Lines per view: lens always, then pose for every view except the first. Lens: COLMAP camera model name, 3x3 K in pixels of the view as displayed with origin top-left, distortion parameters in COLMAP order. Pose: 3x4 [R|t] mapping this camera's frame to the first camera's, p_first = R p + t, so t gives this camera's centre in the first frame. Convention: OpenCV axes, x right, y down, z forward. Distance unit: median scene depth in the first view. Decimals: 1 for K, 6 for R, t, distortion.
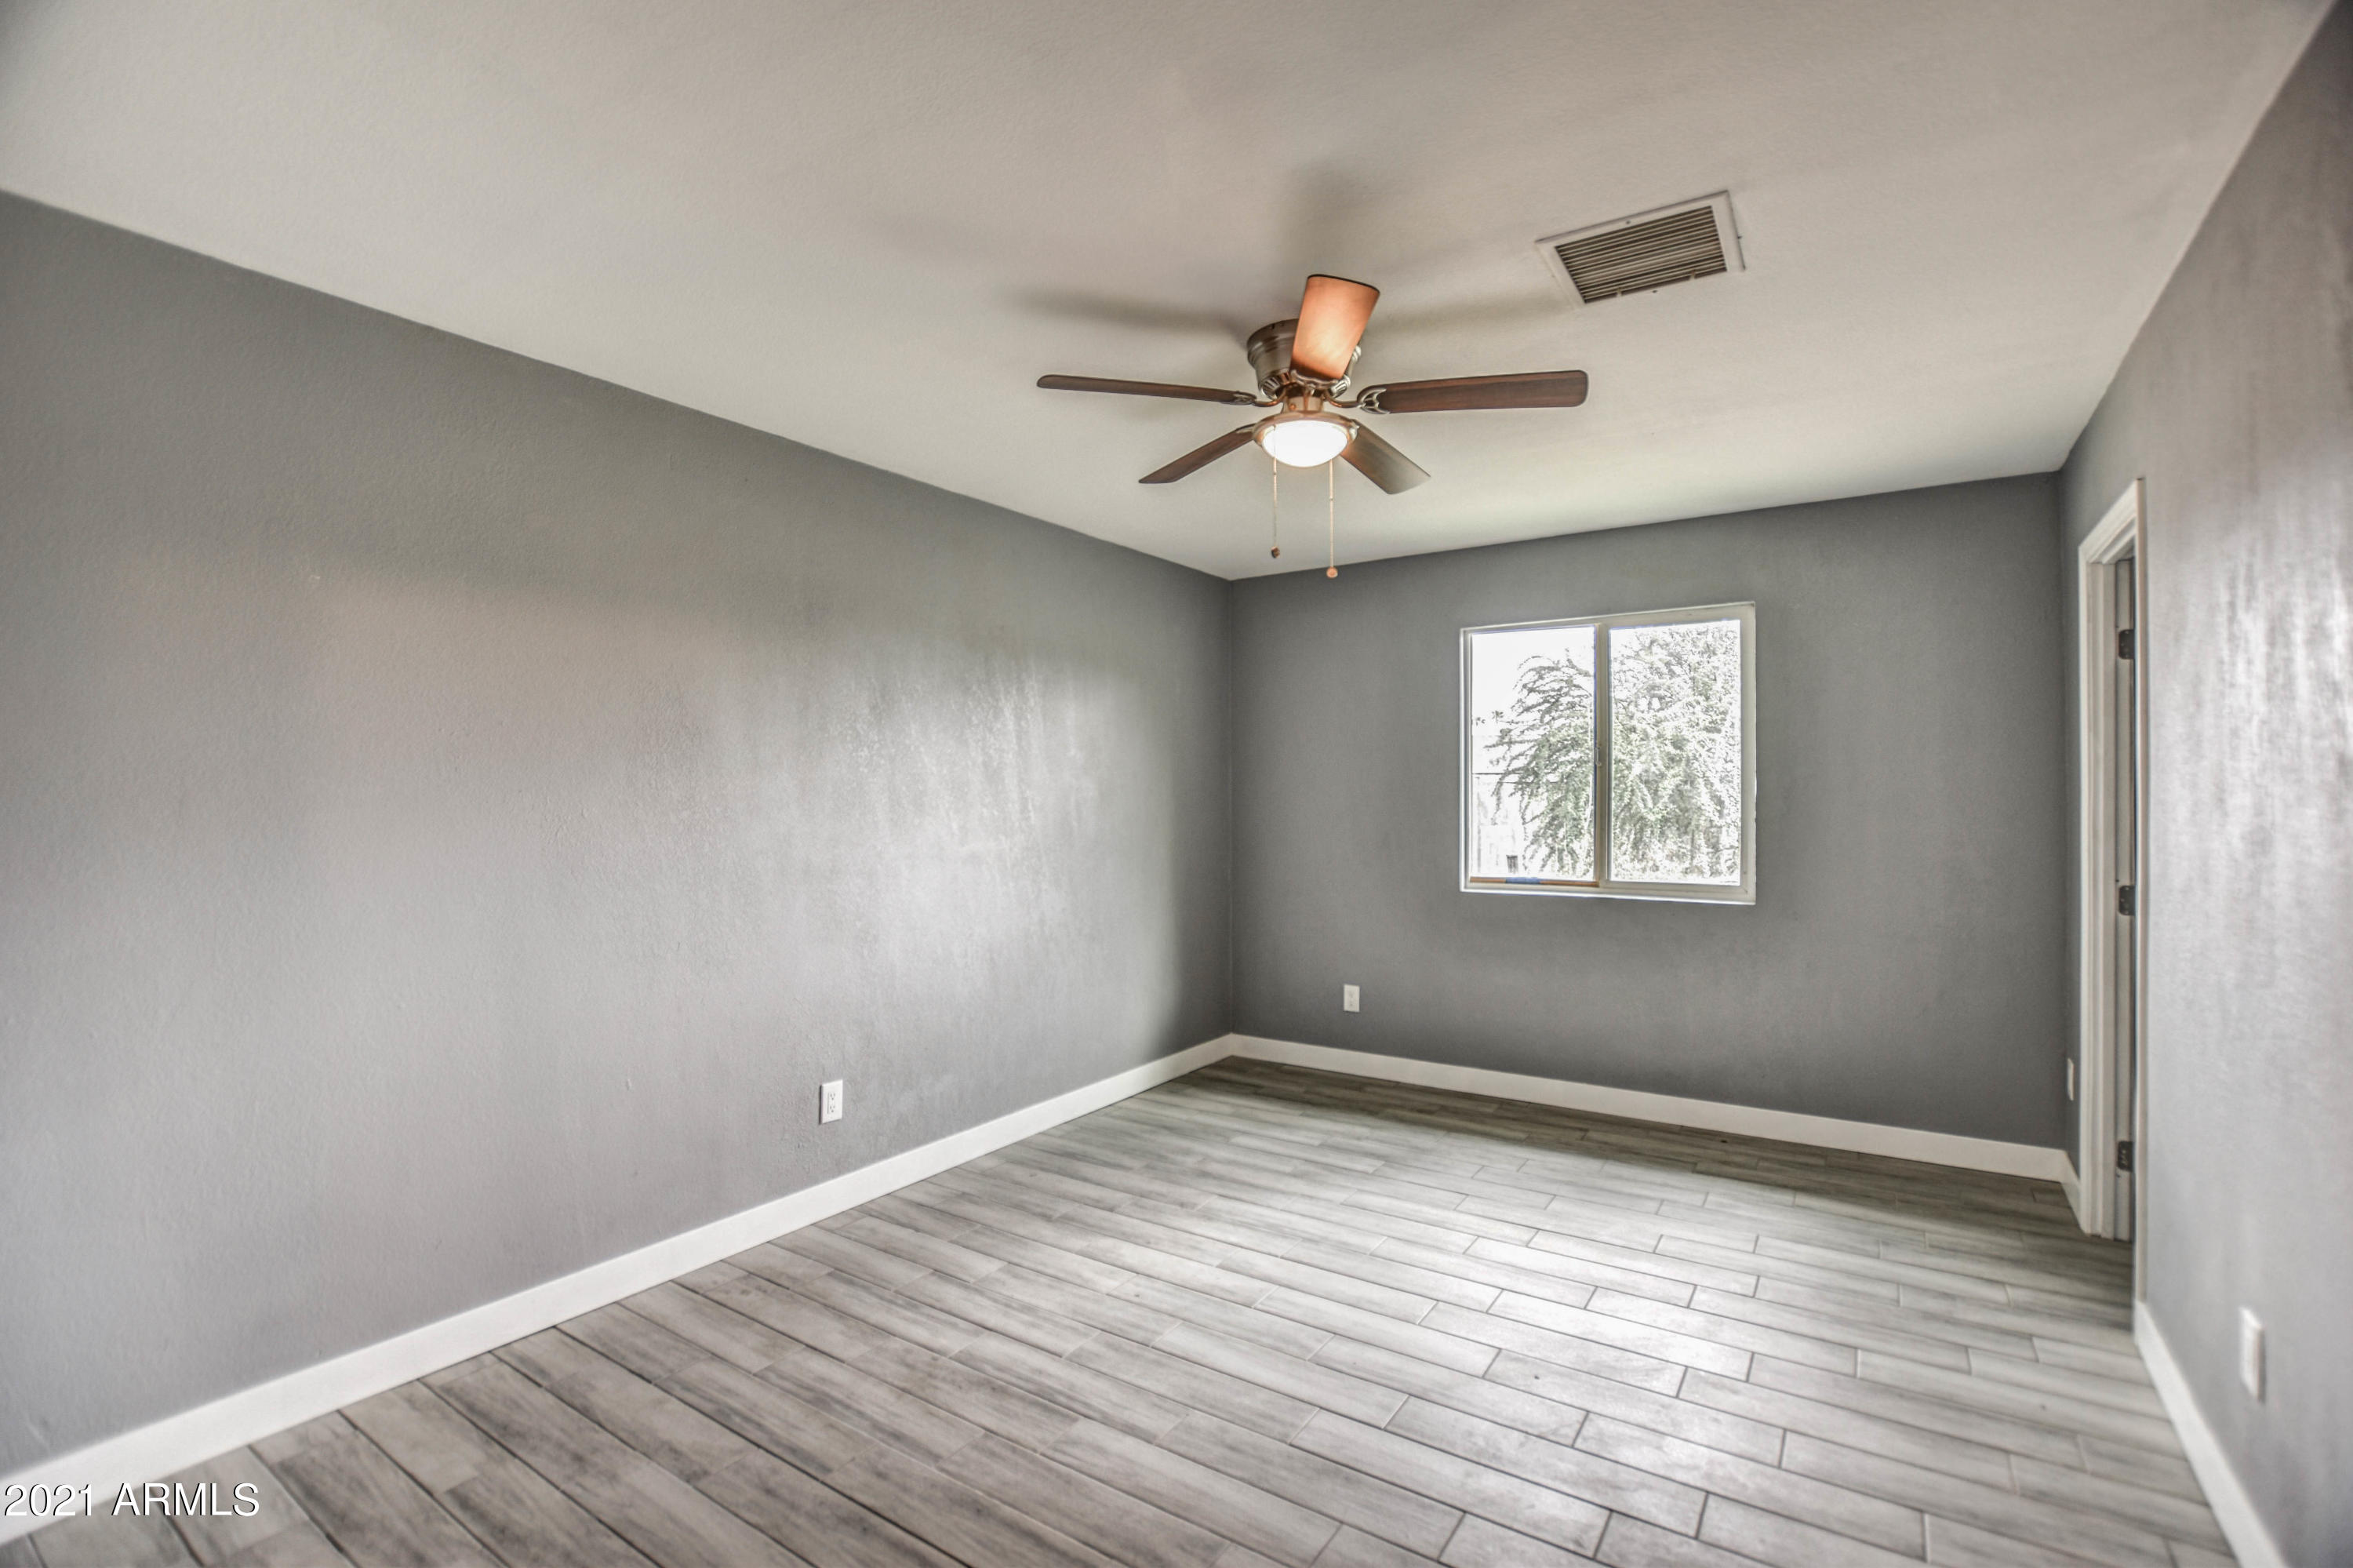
lens RADIAL K [[1040.4, 0, 1181.2], [0, 1040.4, 793.1], [0, 0, 1]] dist [-0.021562, 0.002159]
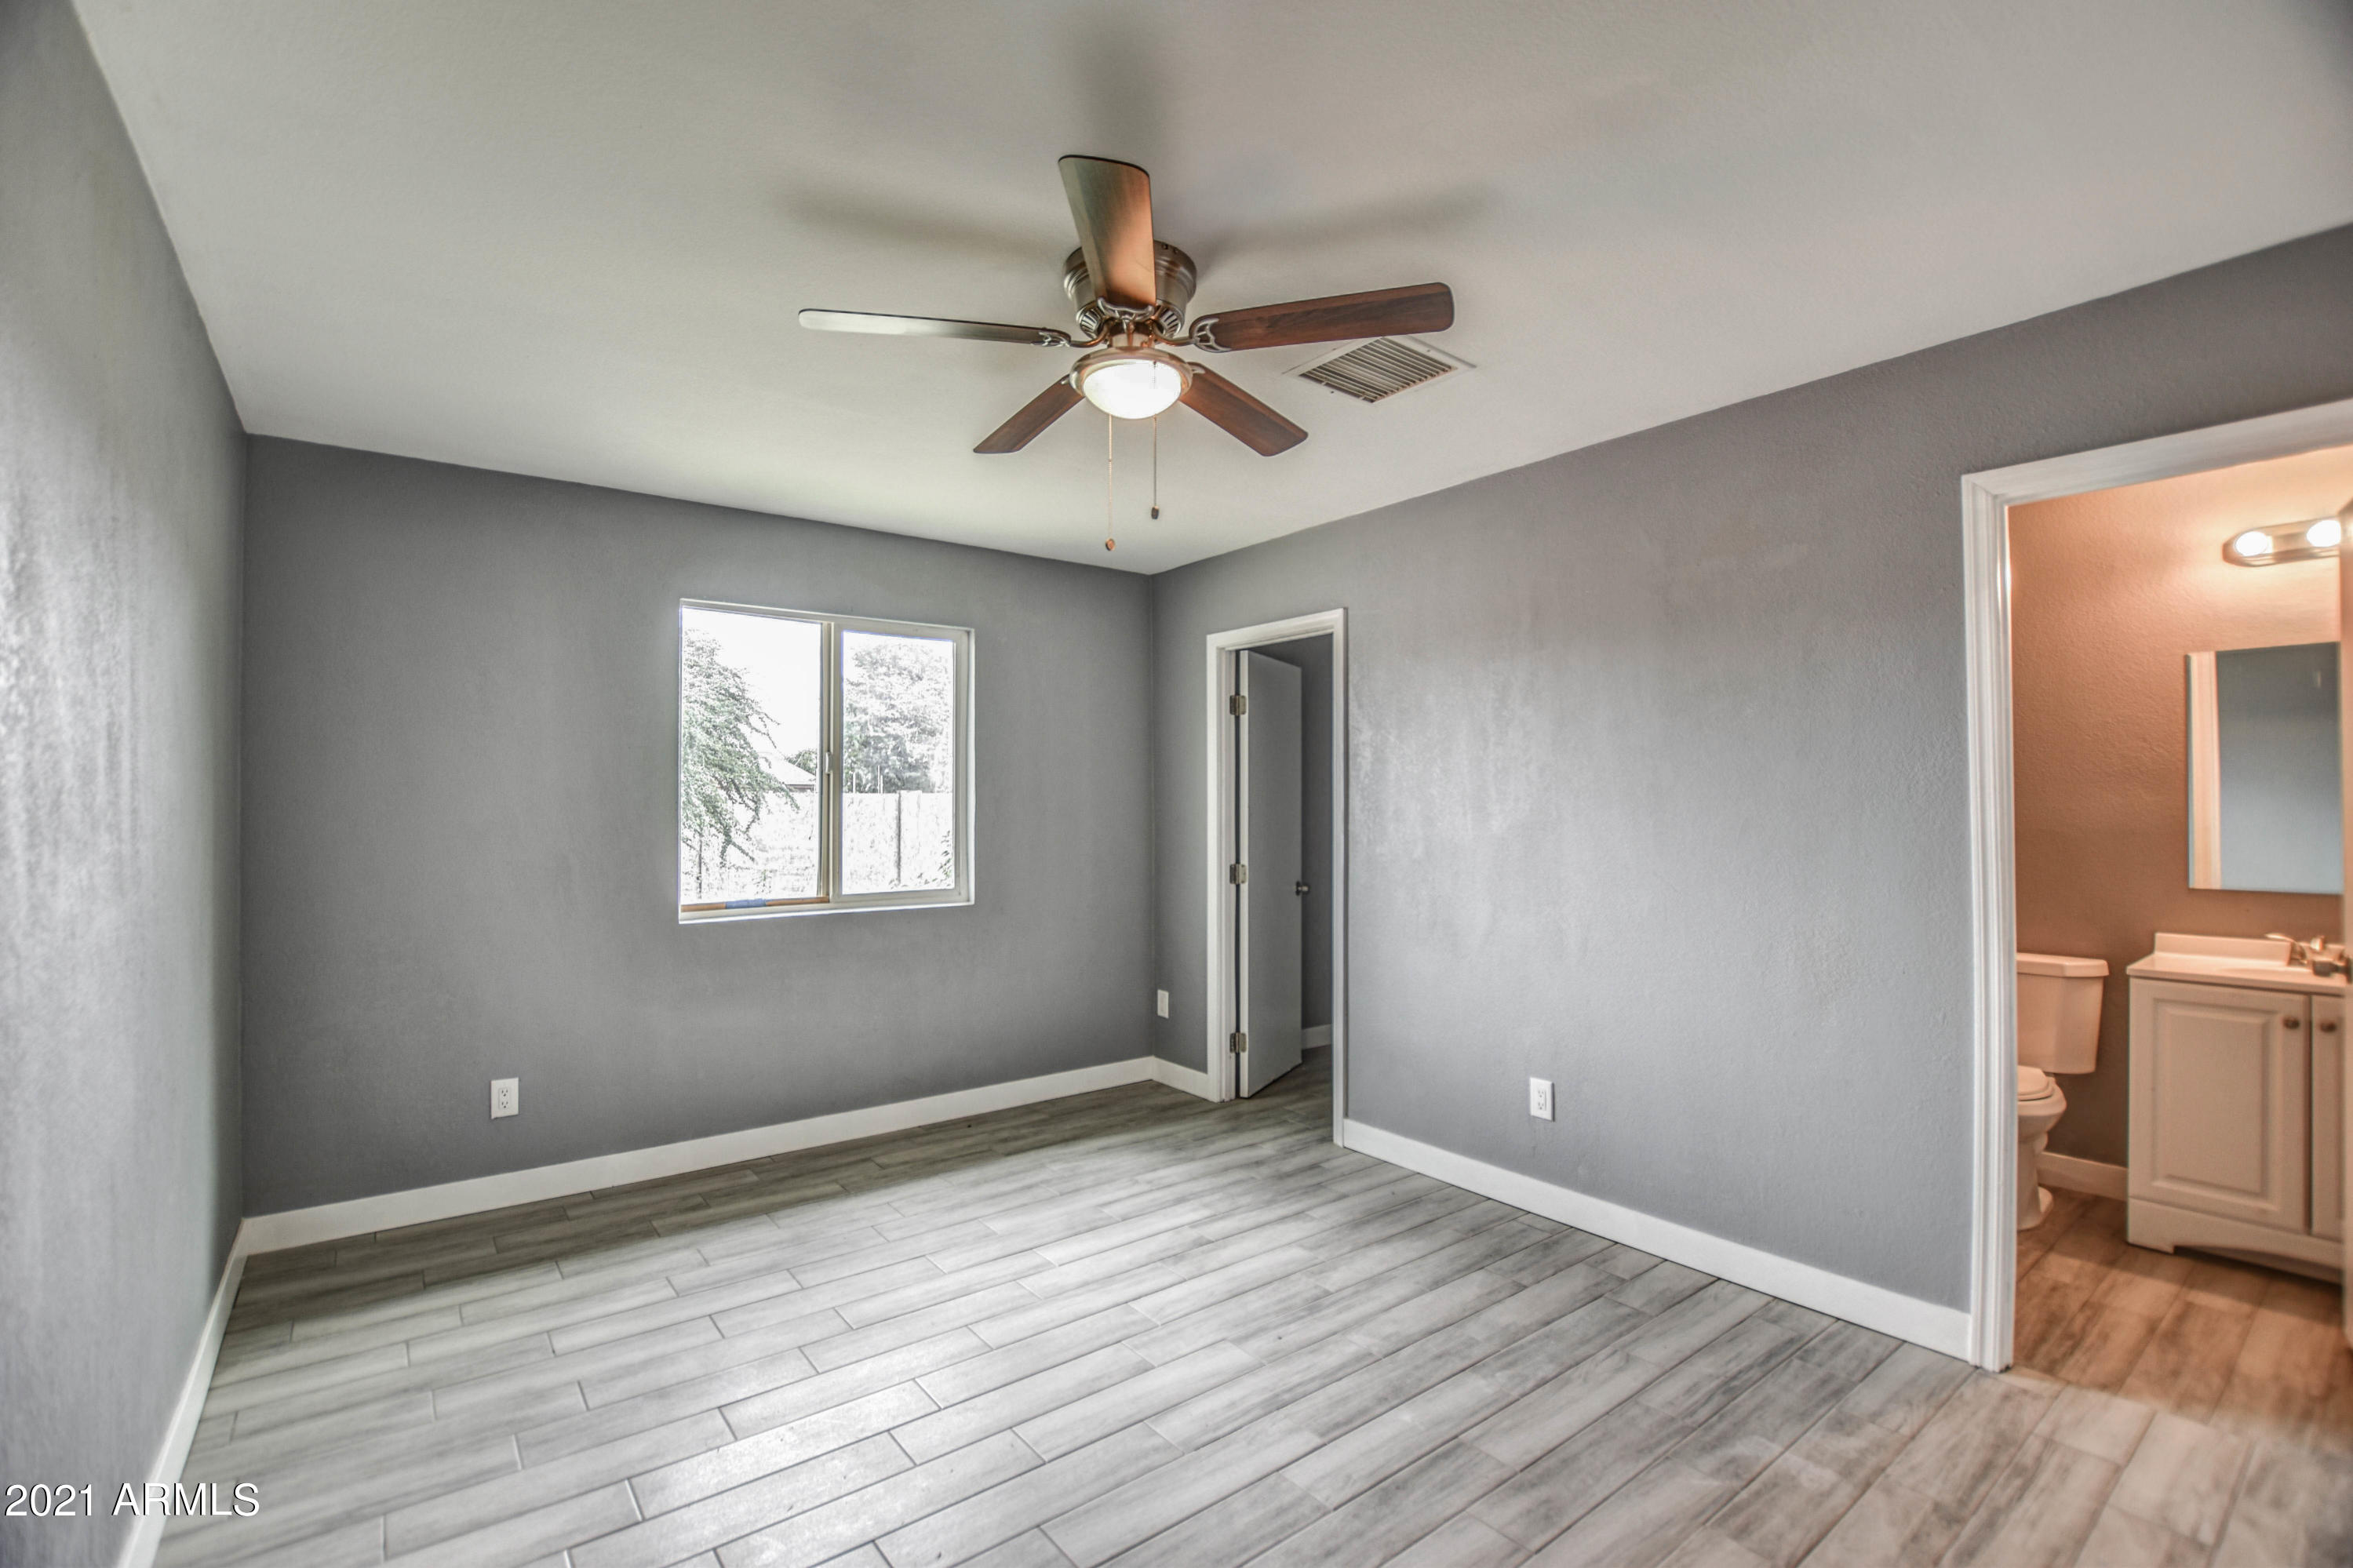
lens RADIAL K [[1040.2, 0, 1168.8], [0, 1040.2, 788.8], [0, 0, 1]] dist [-0.021562, 0.002159]
pose [[0.315747, 0.019728, 0.948638, -0.449281], [-0.001495, 0.999793, -0.020294, 0.007290], [-0.948842, 0.004989, 0.315711, 0.467661]]
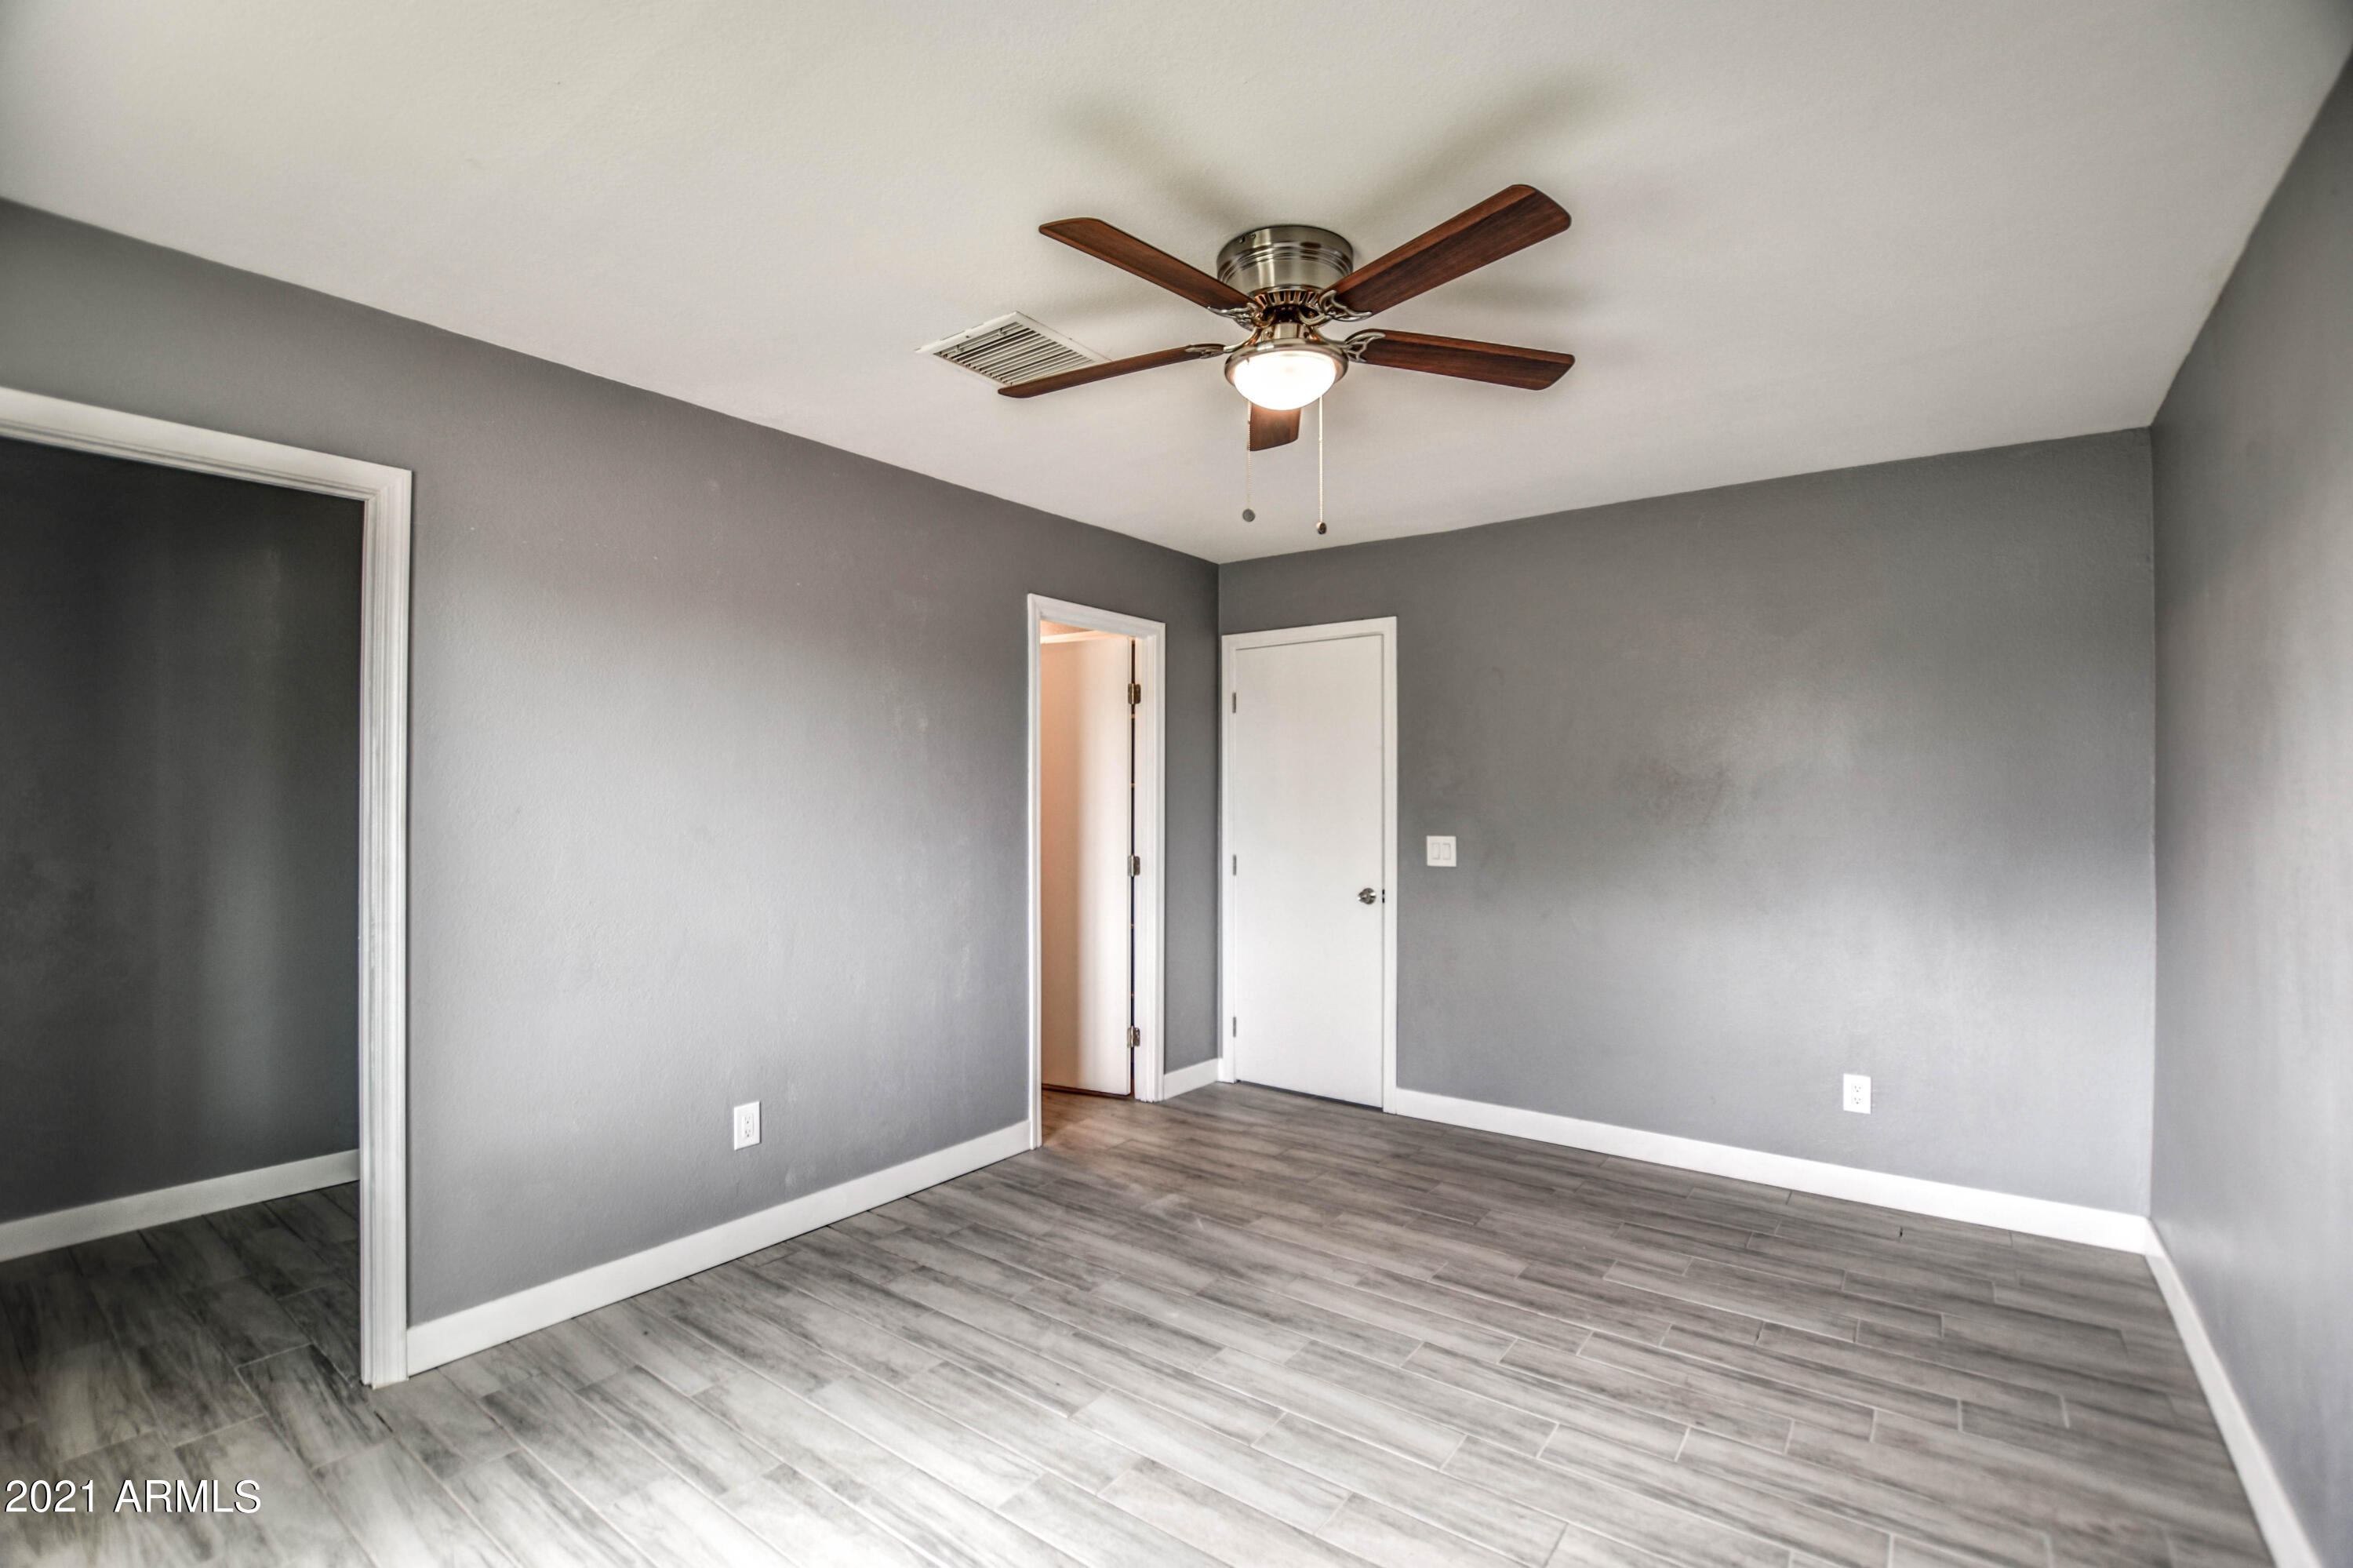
lens RADIAL K [[1040.4, 0, 1178.5], [0, 1040.4, 795.2], [0, 0, 1]] dist [-0.021562, 0.002159]
pose [[-0.999271, 0.001828, 0.038129, 0.115012], [0.001365, 0.999925, -0.012182, 0.007584], [-0.038148, -0.012121, -0.999199, 1.220289]]
